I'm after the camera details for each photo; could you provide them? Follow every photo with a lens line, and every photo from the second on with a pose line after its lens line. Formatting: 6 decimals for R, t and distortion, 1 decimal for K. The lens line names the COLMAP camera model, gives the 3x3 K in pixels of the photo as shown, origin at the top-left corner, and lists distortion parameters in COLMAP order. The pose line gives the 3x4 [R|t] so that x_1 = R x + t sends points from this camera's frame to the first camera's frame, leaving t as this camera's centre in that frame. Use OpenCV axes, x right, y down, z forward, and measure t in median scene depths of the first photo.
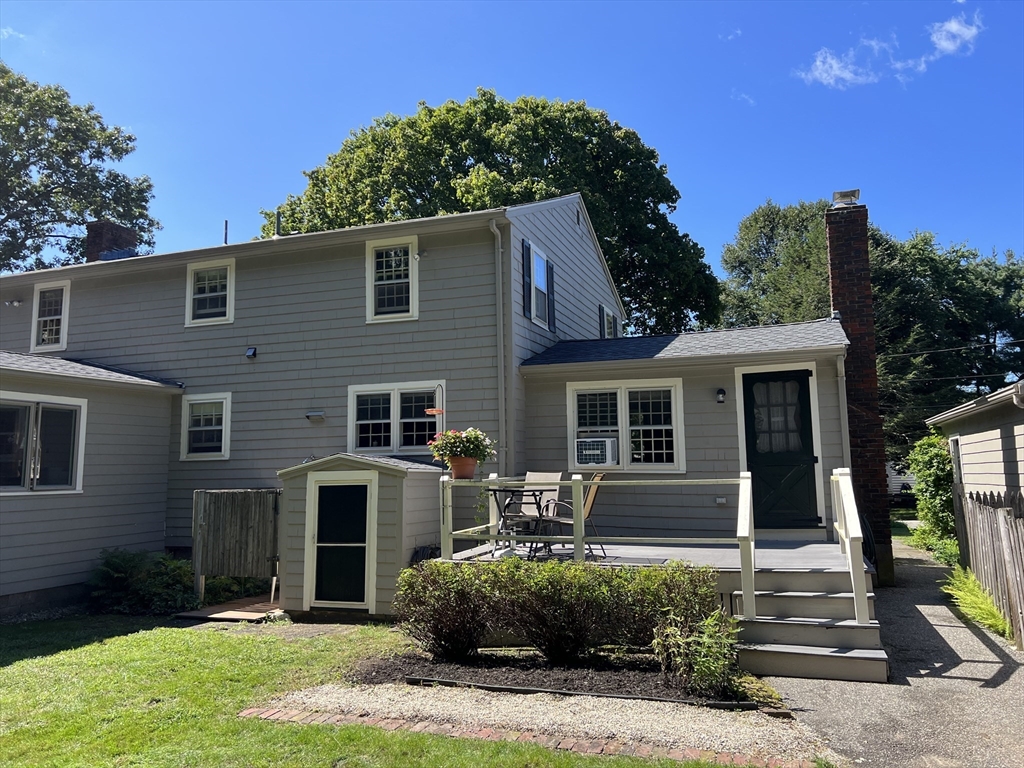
lens RADIAL K [[770.6, 0, 515.7], [0, 770.6, 379.3], [0, 0, 1]] dist [0.079129, -0.101712]
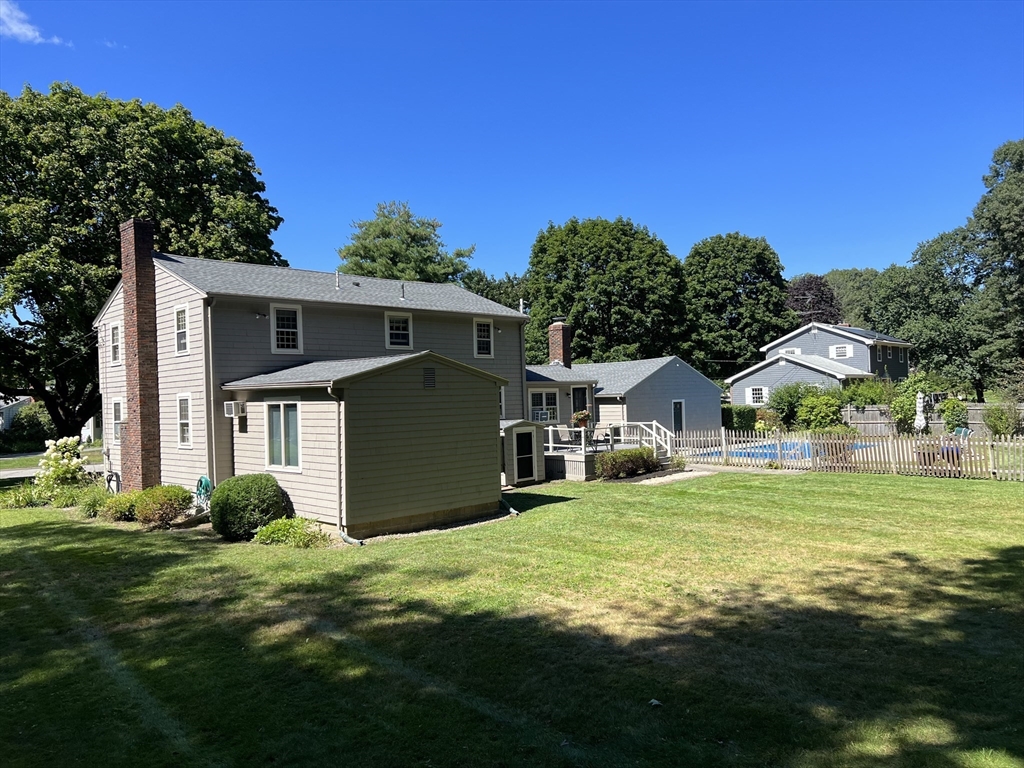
lens RADIAL K [[770.6, 0, 515.7], [0, 770.6, 379.3], [0, 0, 1]] dist [0.079129, -0.101712]
pose [[0.401970, 0.019780, 0.915439, -2.114817], [-0.087353, 0.996035, 0.016835, -0.059635], [-0.911477, -0.086734, 0.402104, 0.049586]]
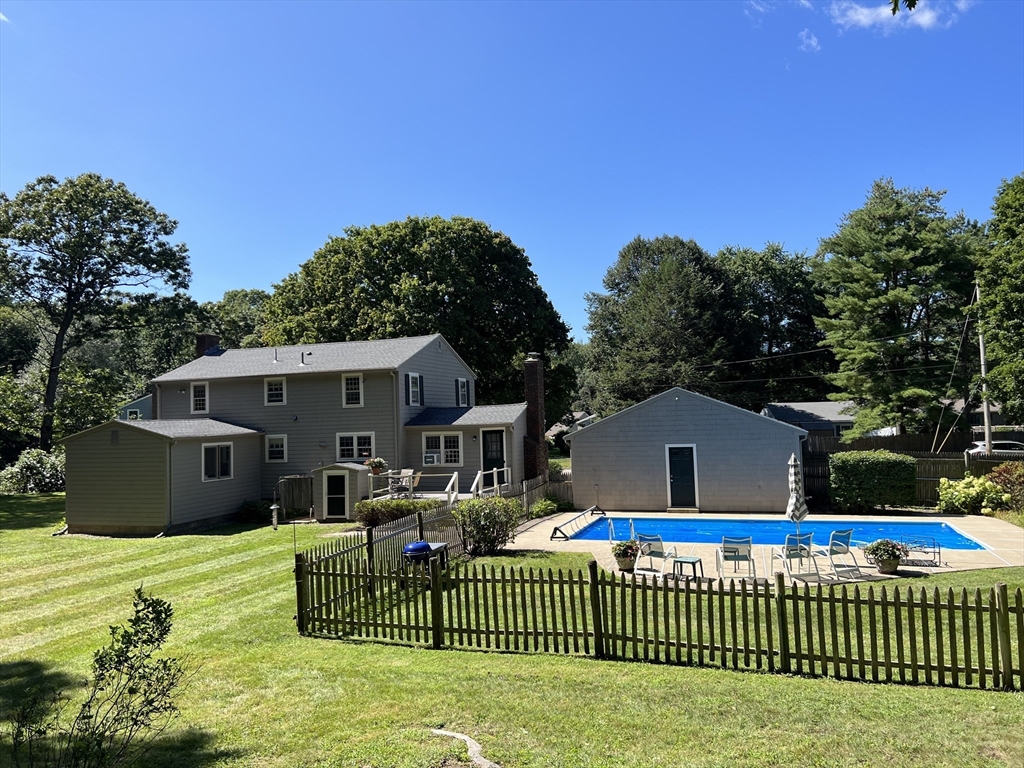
lens RADIAL K [[770.6, 0, 515.7], [0, 770.6, 379.3], [0, 0, 1]] dist [0.079129, -0.101712]
pose [[0.999503, -0.018616, 0.025426, 0.305321], [0.016861, 0.997572, 0.067568, -0.327307], [-0.026622, -0.067106, 0.997391, -1.509247]]
